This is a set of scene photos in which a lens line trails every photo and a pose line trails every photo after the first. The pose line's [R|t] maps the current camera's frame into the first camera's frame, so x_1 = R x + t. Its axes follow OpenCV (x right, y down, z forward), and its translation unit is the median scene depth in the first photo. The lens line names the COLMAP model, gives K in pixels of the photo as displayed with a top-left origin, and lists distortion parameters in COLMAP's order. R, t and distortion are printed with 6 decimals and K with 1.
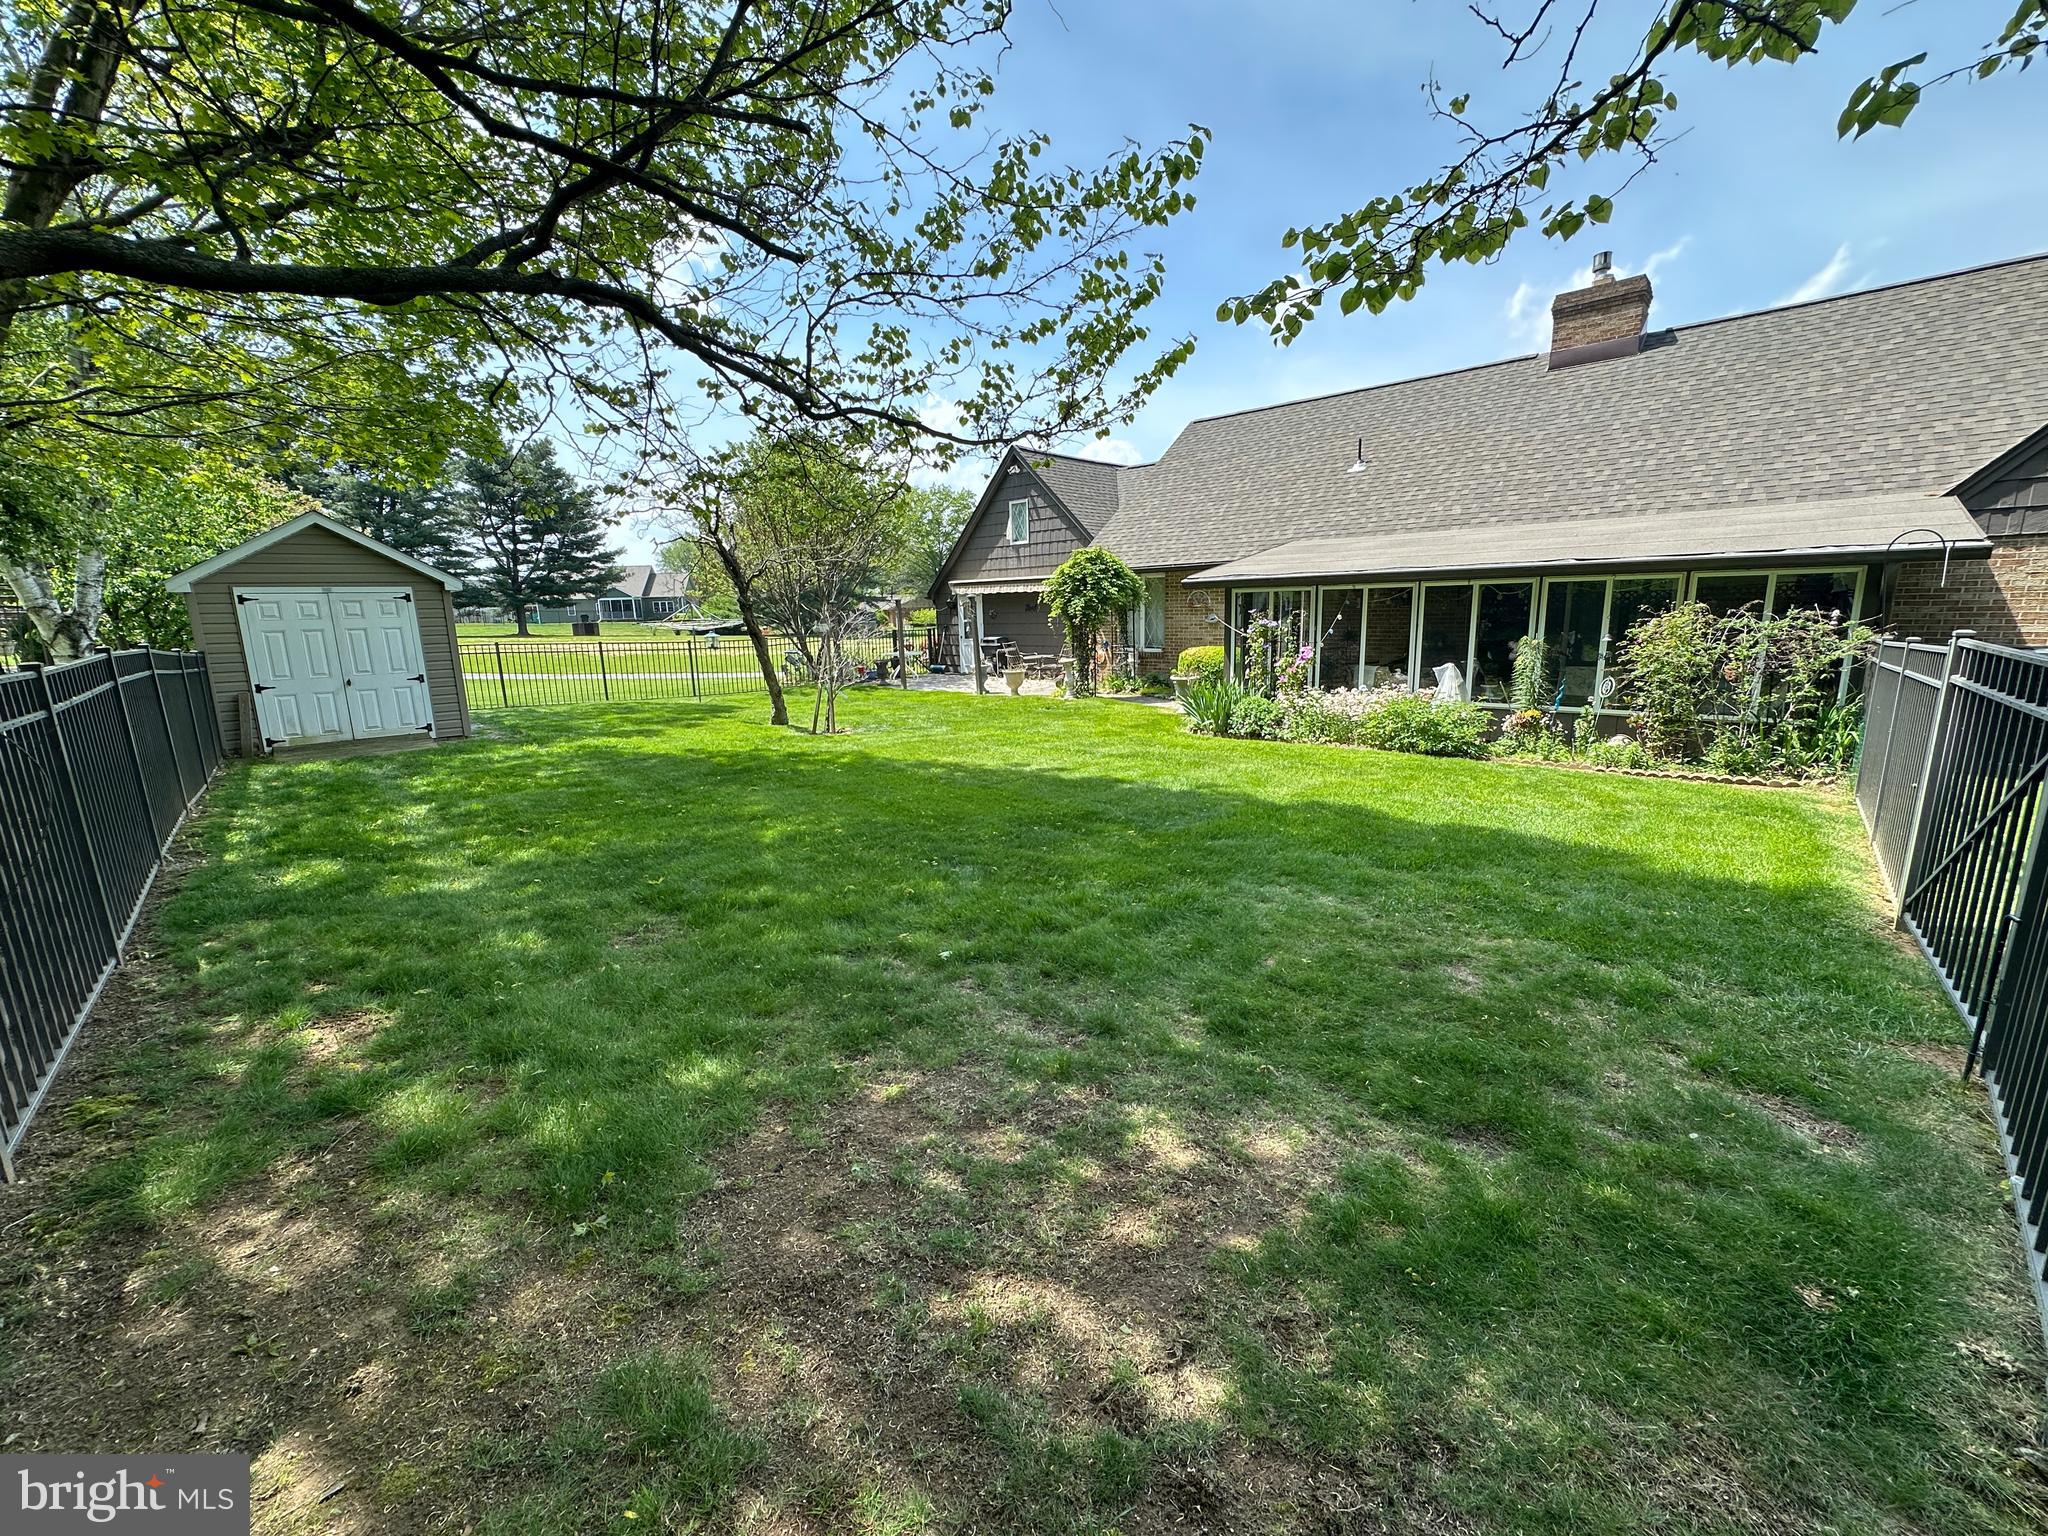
lens RADIAL K [[809.6, 0, 1025.4], [0, 809.6, 767.5], [0, 0, 1]] dist [-0.007046, -0.000055]
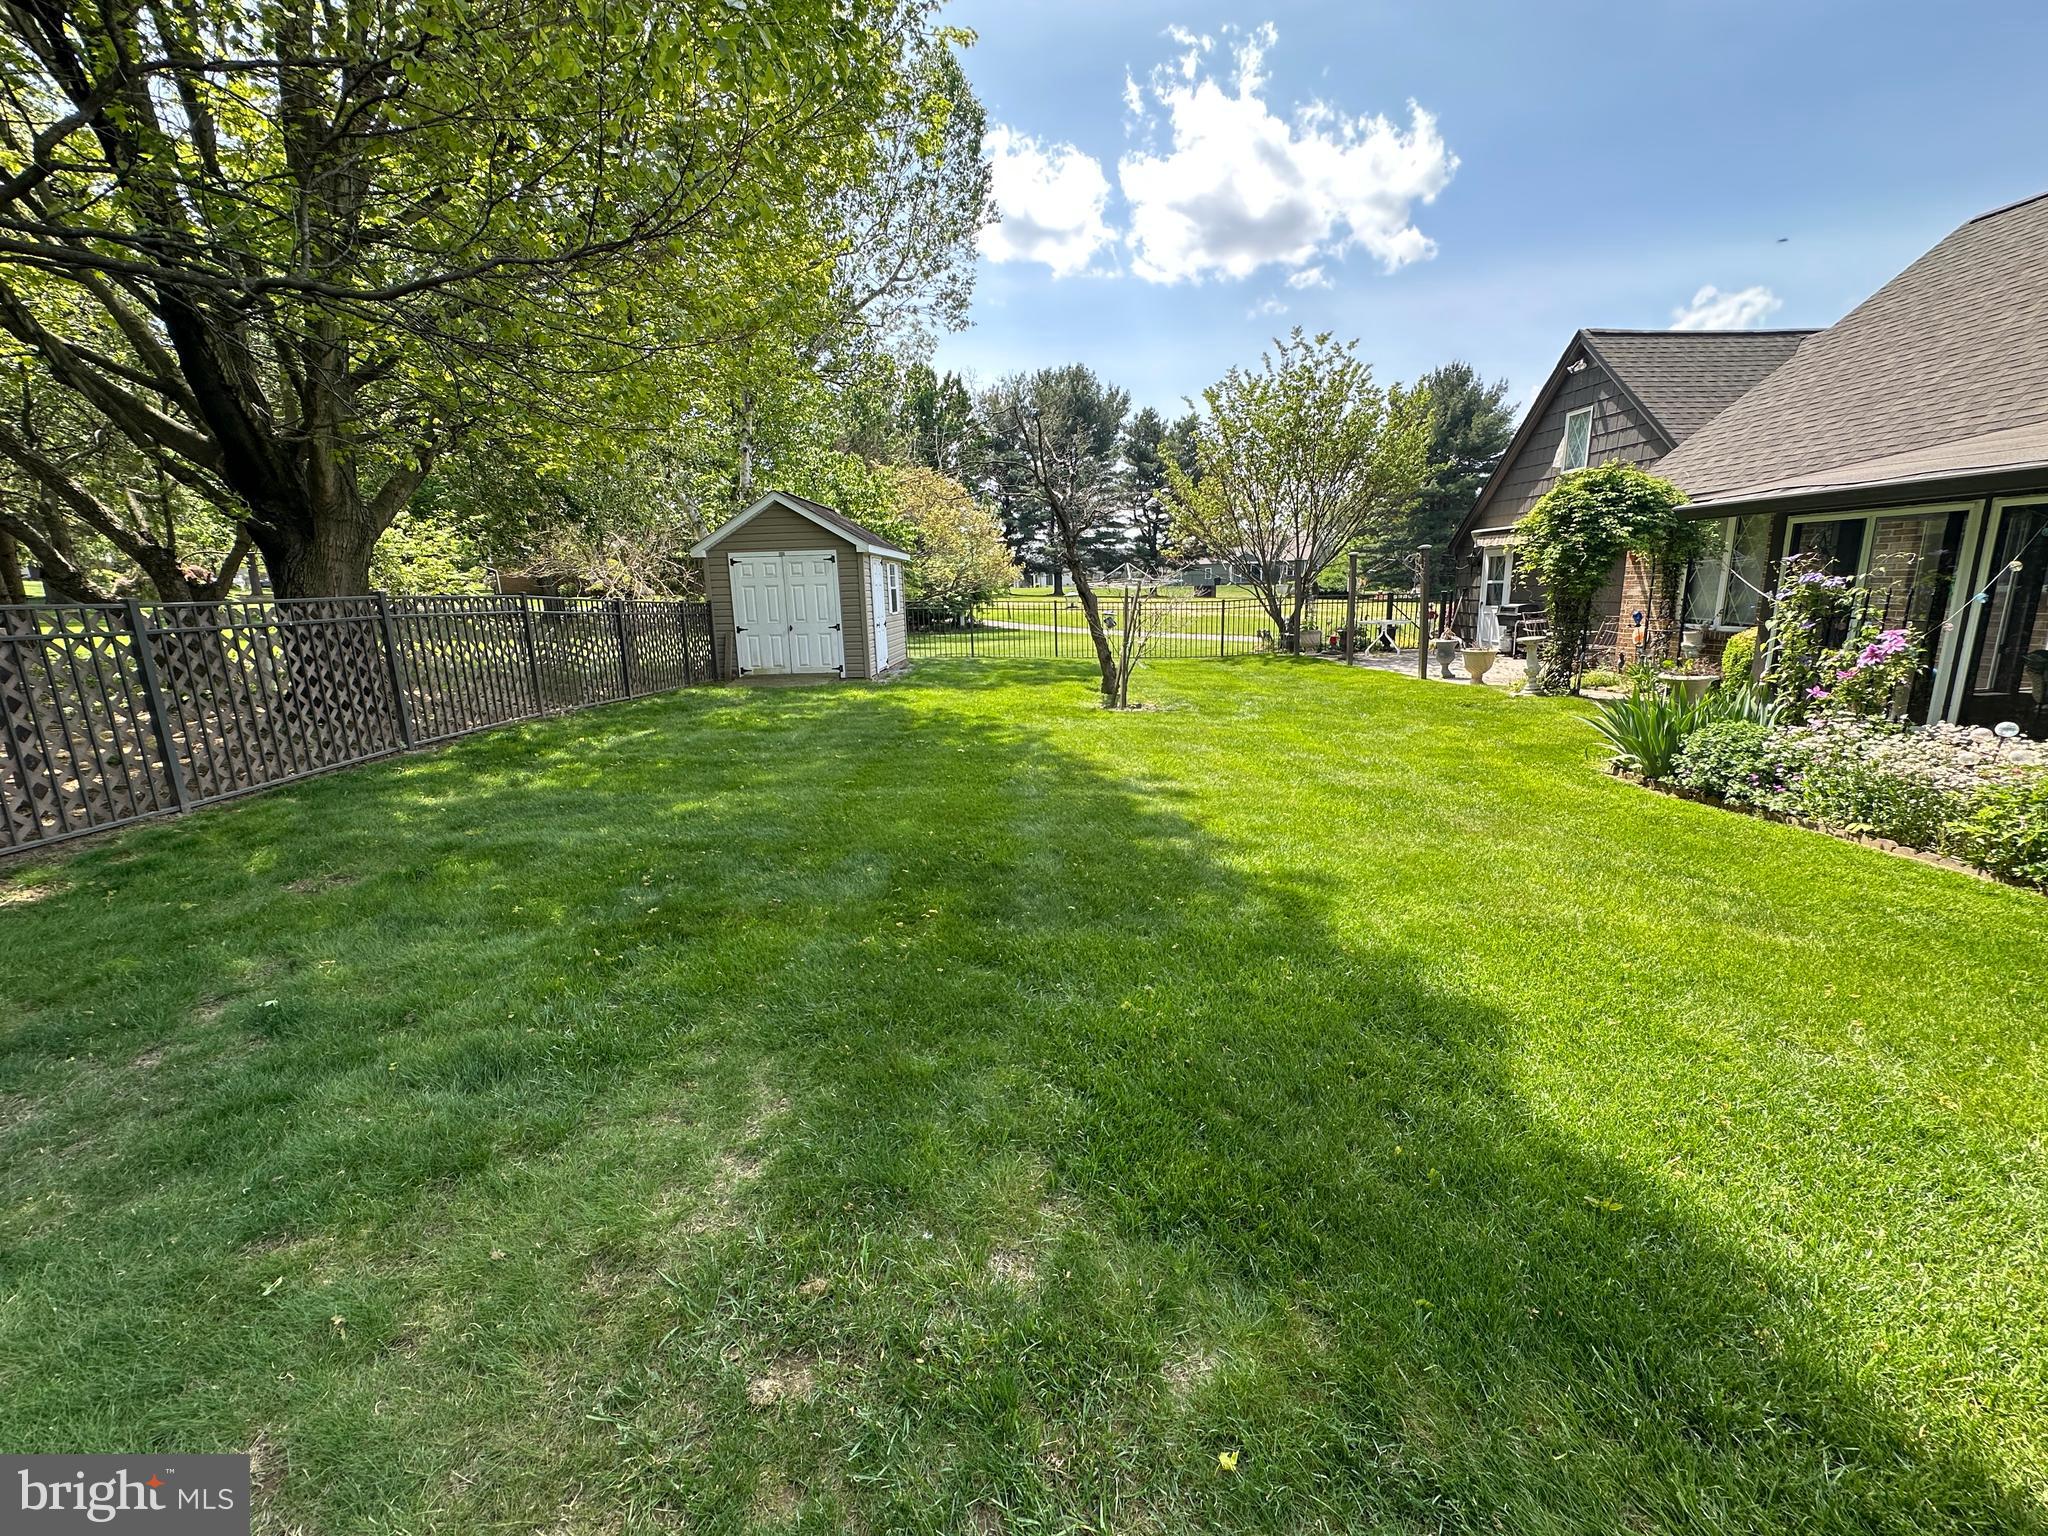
lens RADIAL K [[816.0, 0, 1023.2], [0, 816.0, 765.0], [0, 0, 1]] dist [-0.002123, 0.000643]
pose [[0.732779, 0.149483, -0.663845, 0.222604], [-0.124018, 0.988571, 0.085709, -0.035390], [0.669070, 0.019523, 0.742943, 0.221103]]
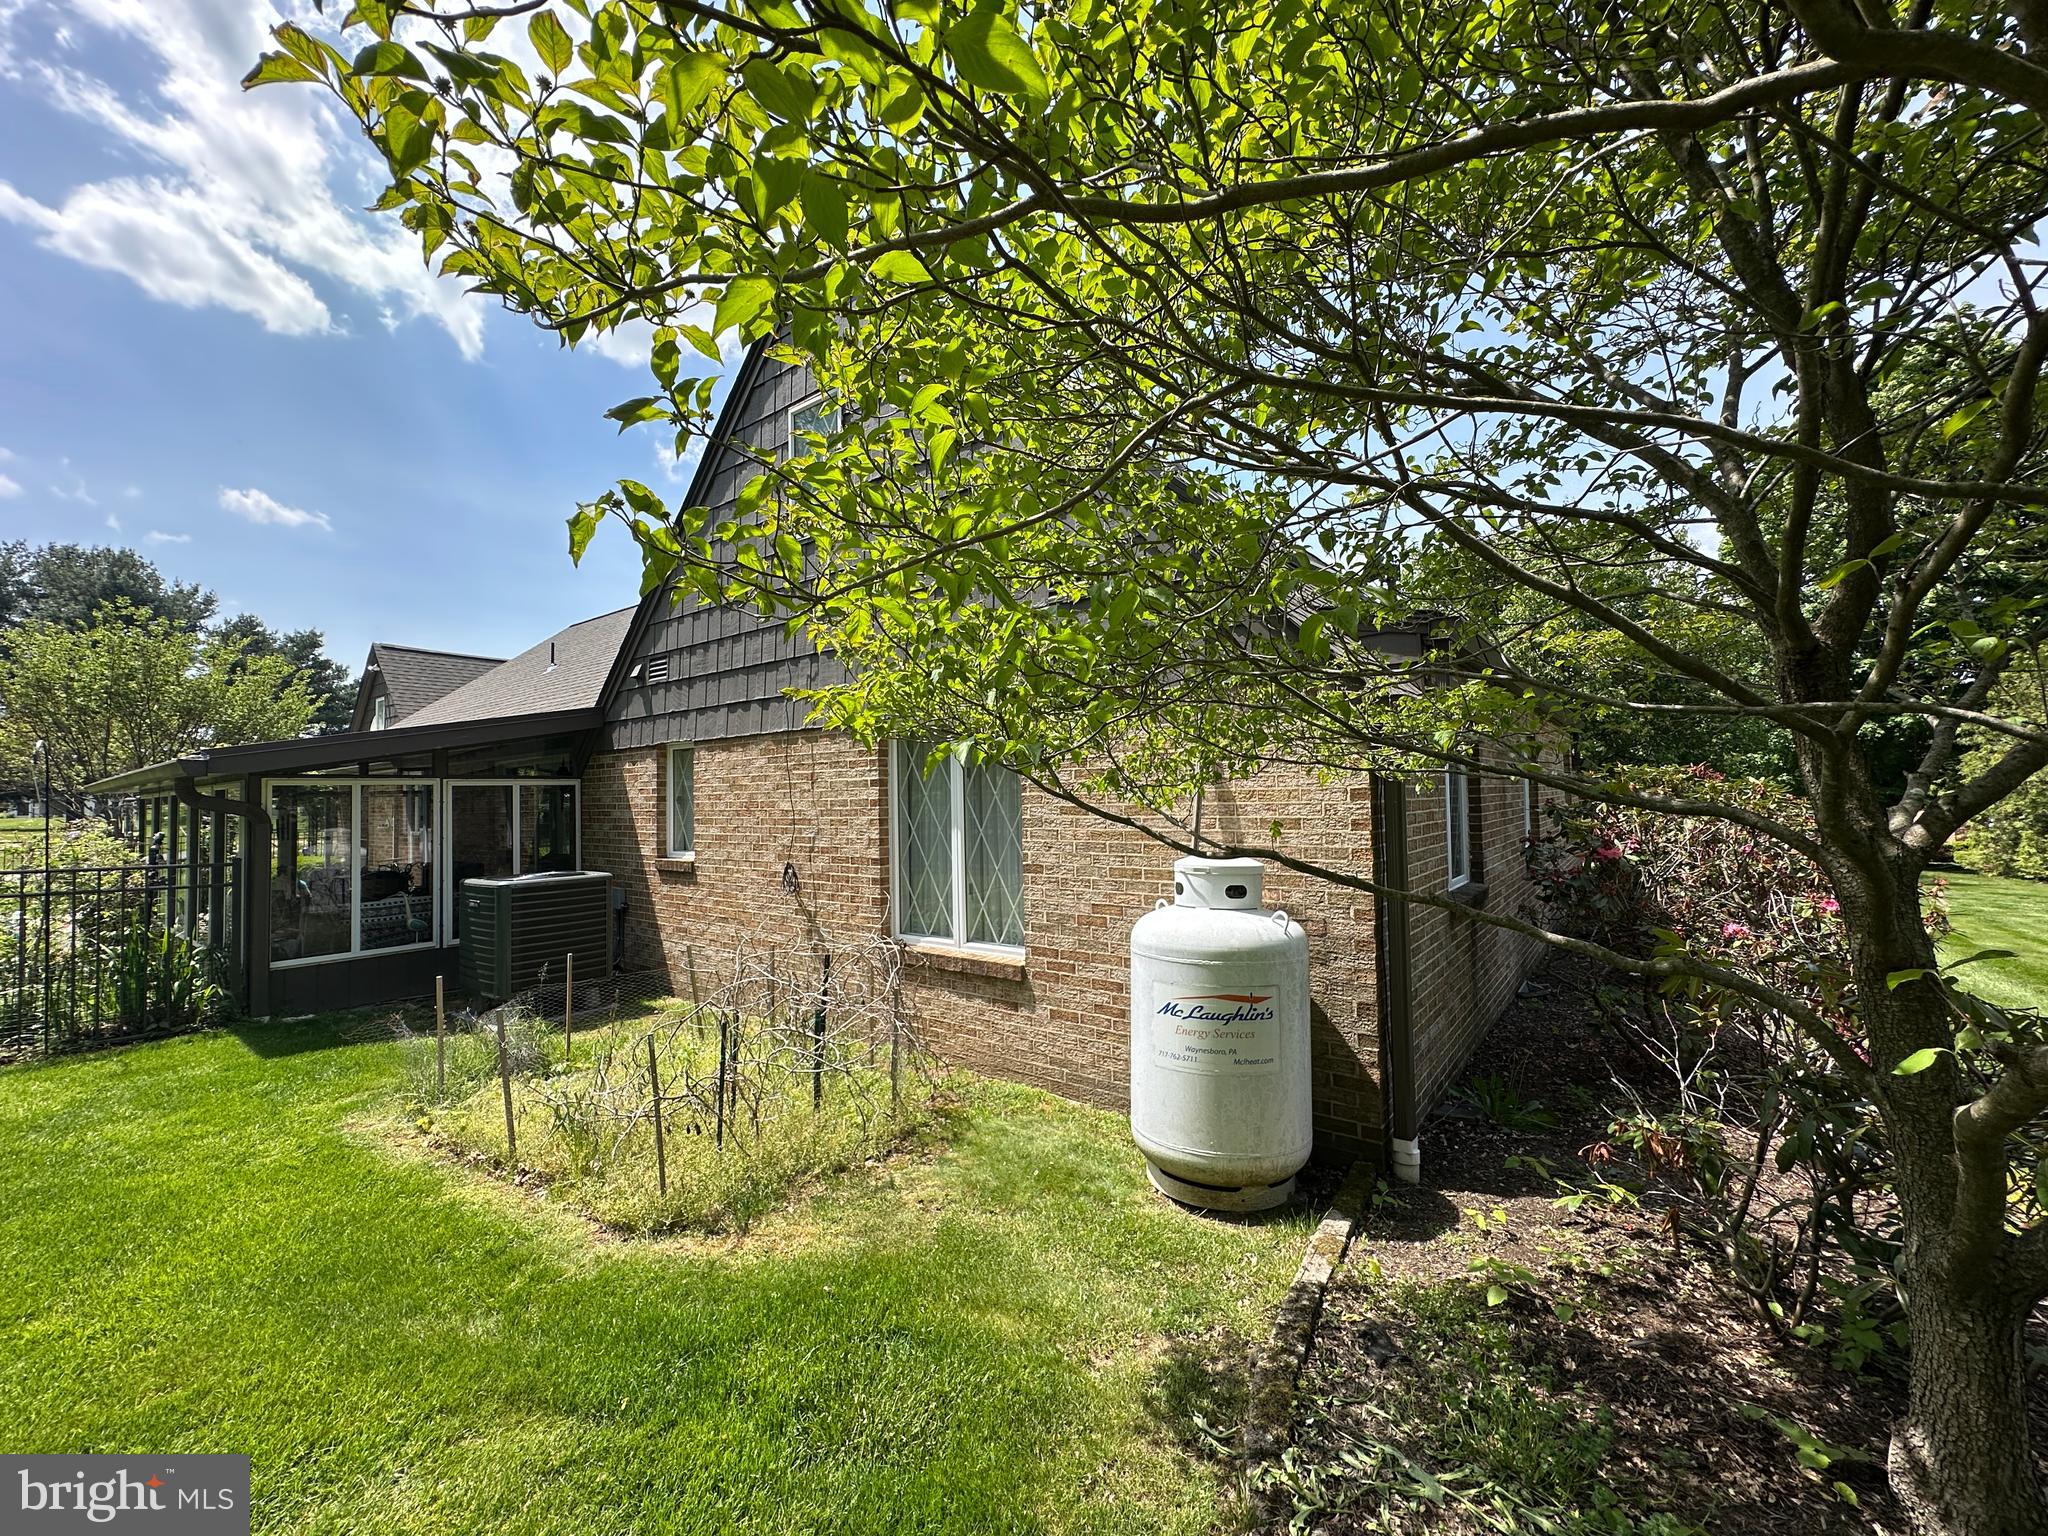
lens RADIAL K [[816.0, 0, 1023.2], [0, 816.0, 765.0], [0, 0, 1]] dist [-0.002123, 0.000643]
pose [[0.996117, 0.013073, 0.087060, 0.958780], [0.008140, 0.971000, -0.238940, -0.028106], [-0.087659, 0.238721, 0.967124, 0.040559]]
